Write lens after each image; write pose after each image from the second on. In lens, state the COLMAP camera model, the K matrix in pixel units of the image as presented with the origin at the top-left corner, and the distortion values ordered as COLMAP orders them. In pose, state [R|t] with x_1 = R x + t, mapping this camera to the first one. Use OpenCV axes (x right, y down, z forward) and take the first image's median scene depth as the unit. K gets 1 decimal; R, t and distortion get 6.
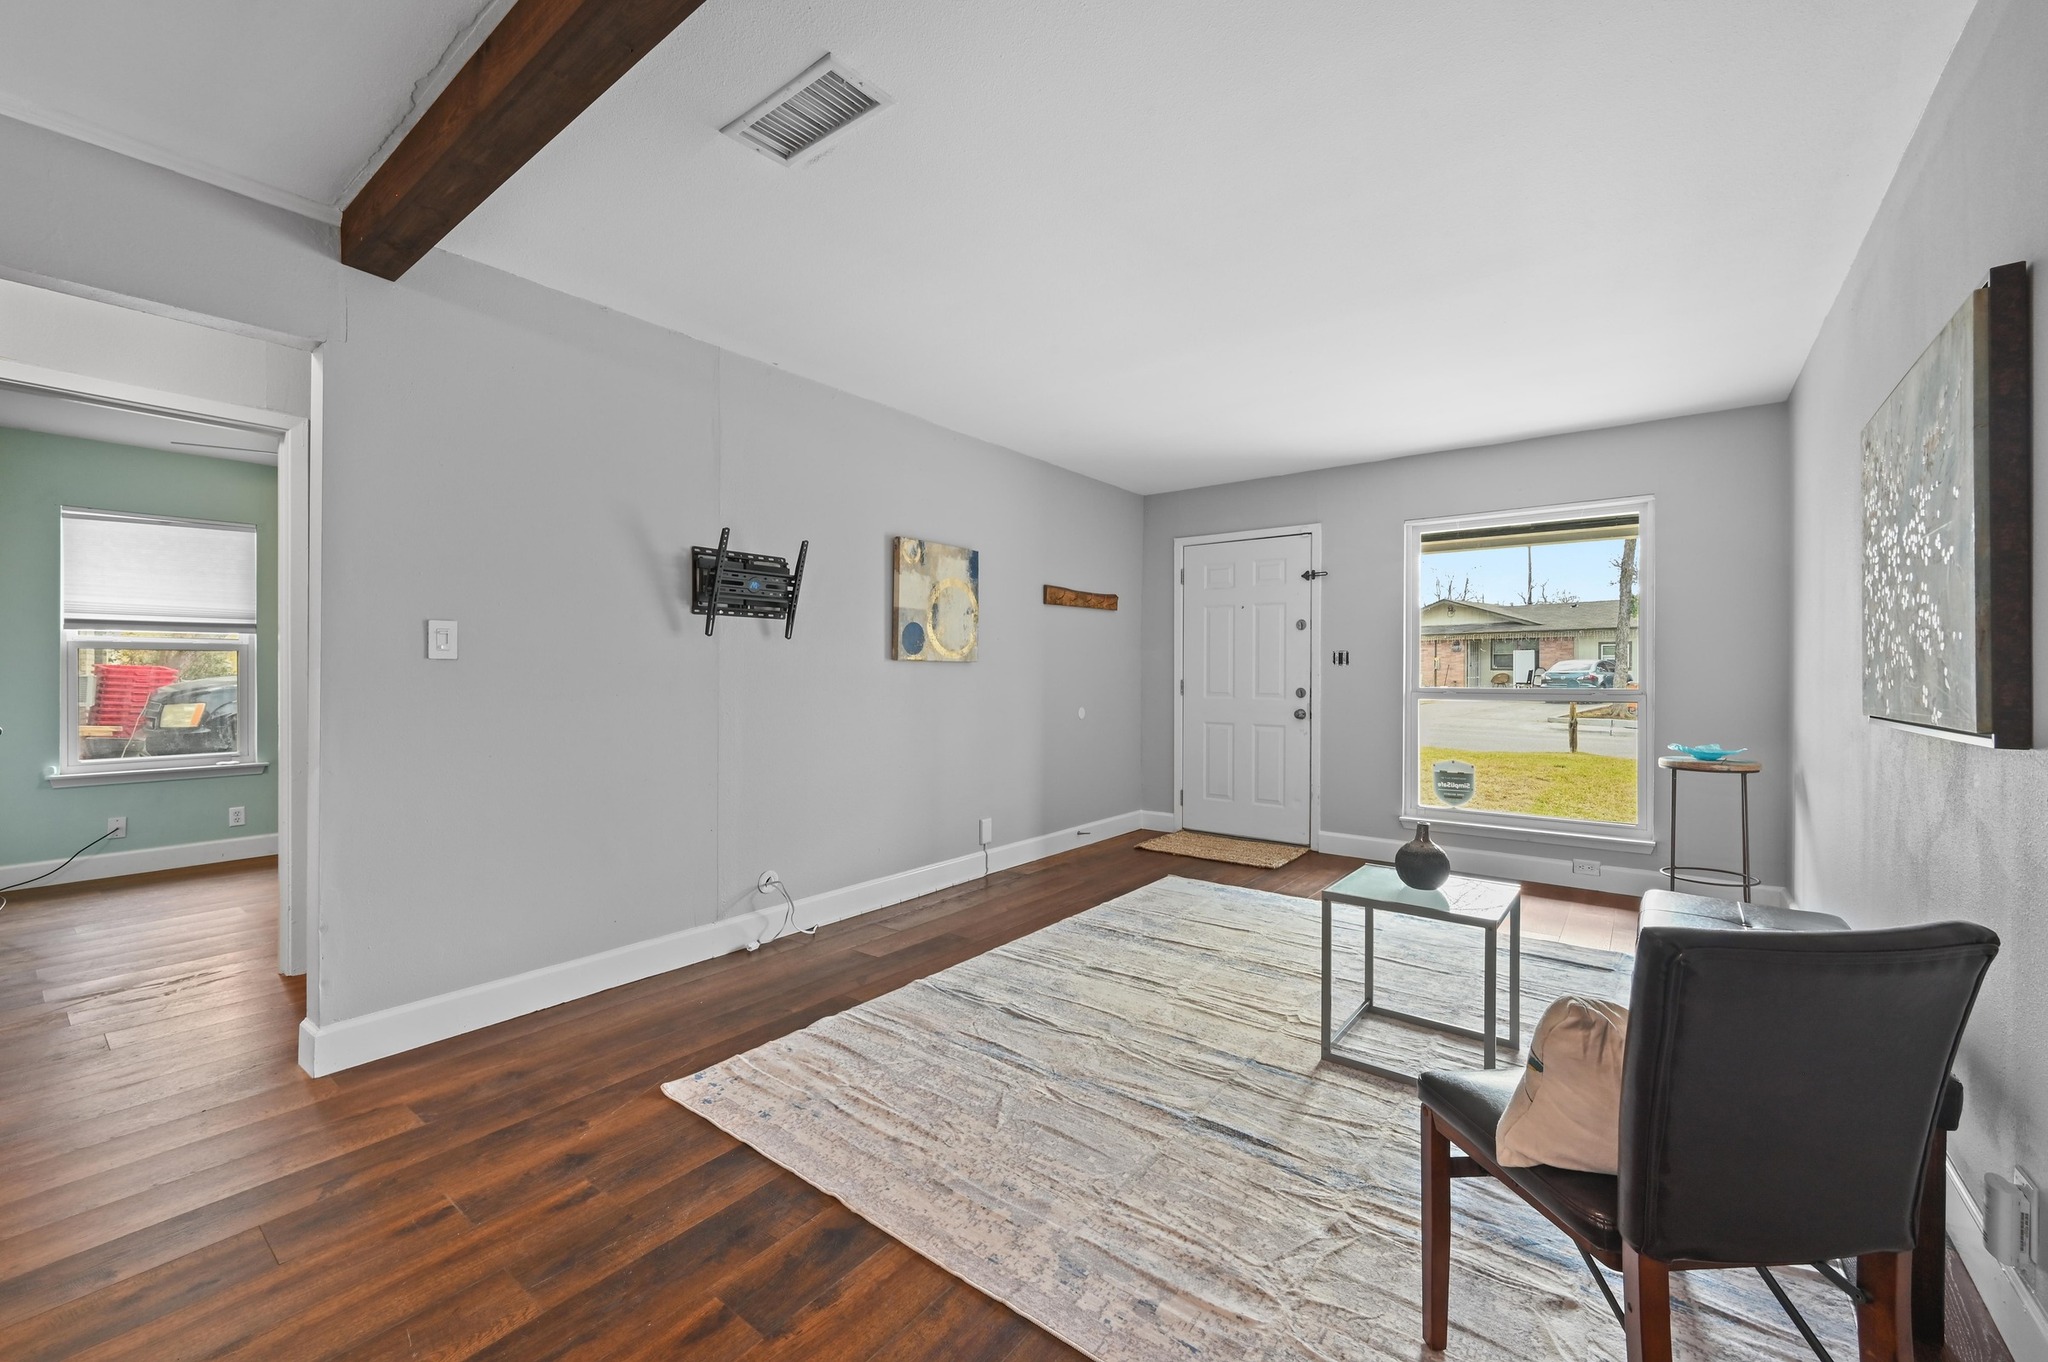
lens RADIAL K [[813.3, 0, 1032.5], [0, 813.3, 674.5], [0, 0, 1]] dist [-0.004845, 0.001292]
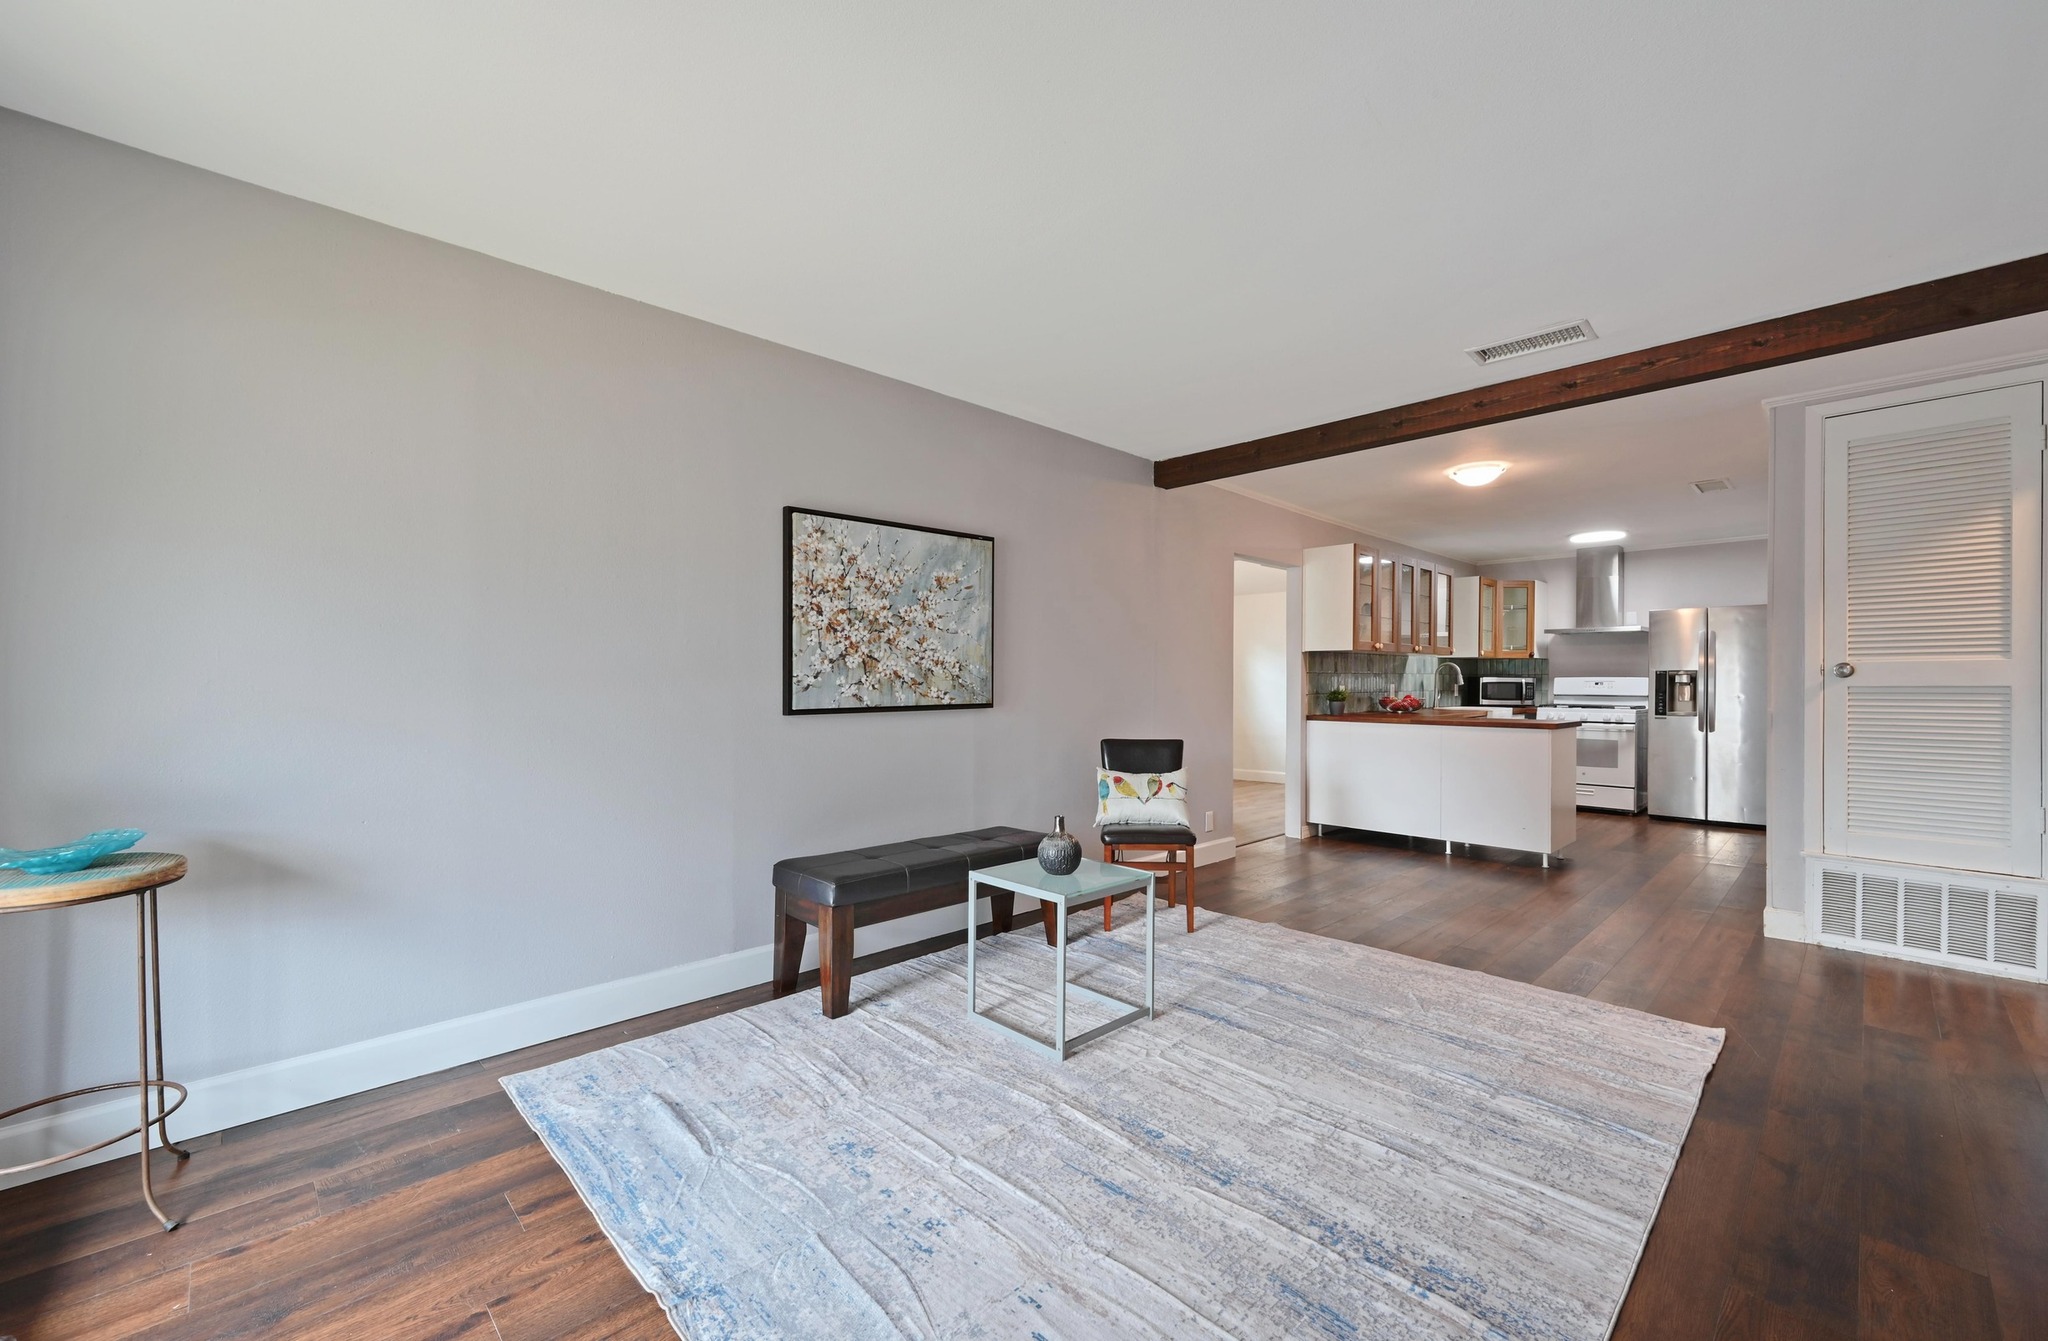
lens RADIAL K [[818.6, 0, 1038.7], [0, 818.6, 671.9], [0, 0, 1]] dist [-0.000260, -0.000444]
pose [[-0.990856, -0.007448, 0.134721, 0.254084], [-0.007956, 0.999963, -0.003228, -0.008999], [-0.134692, -0.004270, -0.990878, 1.511685]]
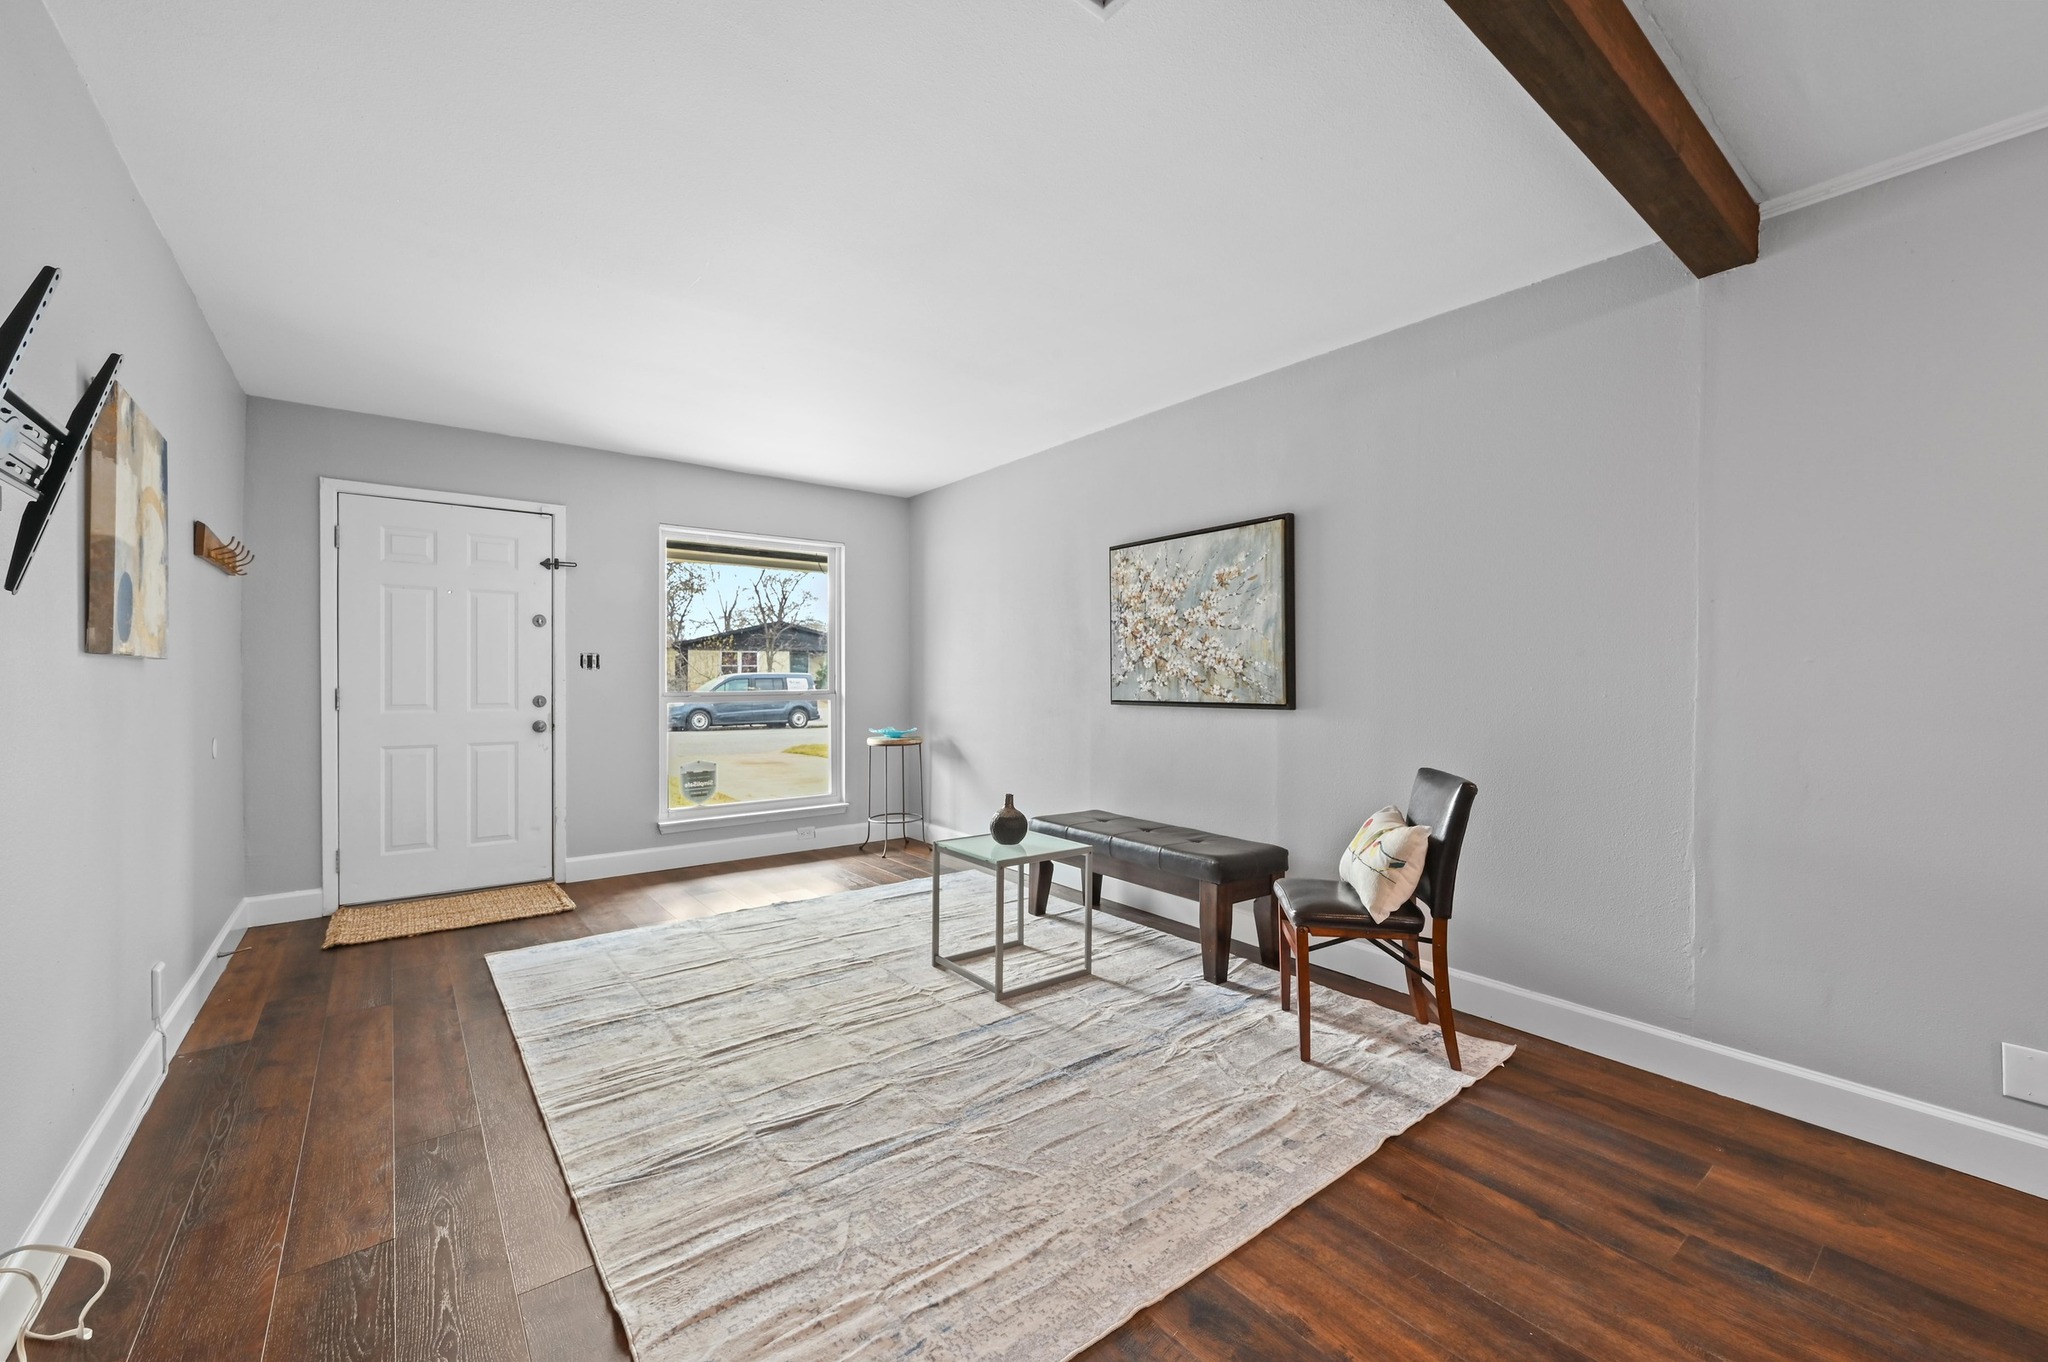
lens RADIAL K [[813.3, 0, 1018.5], [0, 813.3, 676.0], [0, 0, 1]] dist [-0.004845, 0.001292]
pose [[0.253232, -0.001269, 0.967405, -0.552011], [0.002416, 0.999997, 0.000680, -0.004519], [-0.967403, 0.002165, 0.253234, 0.463982]]
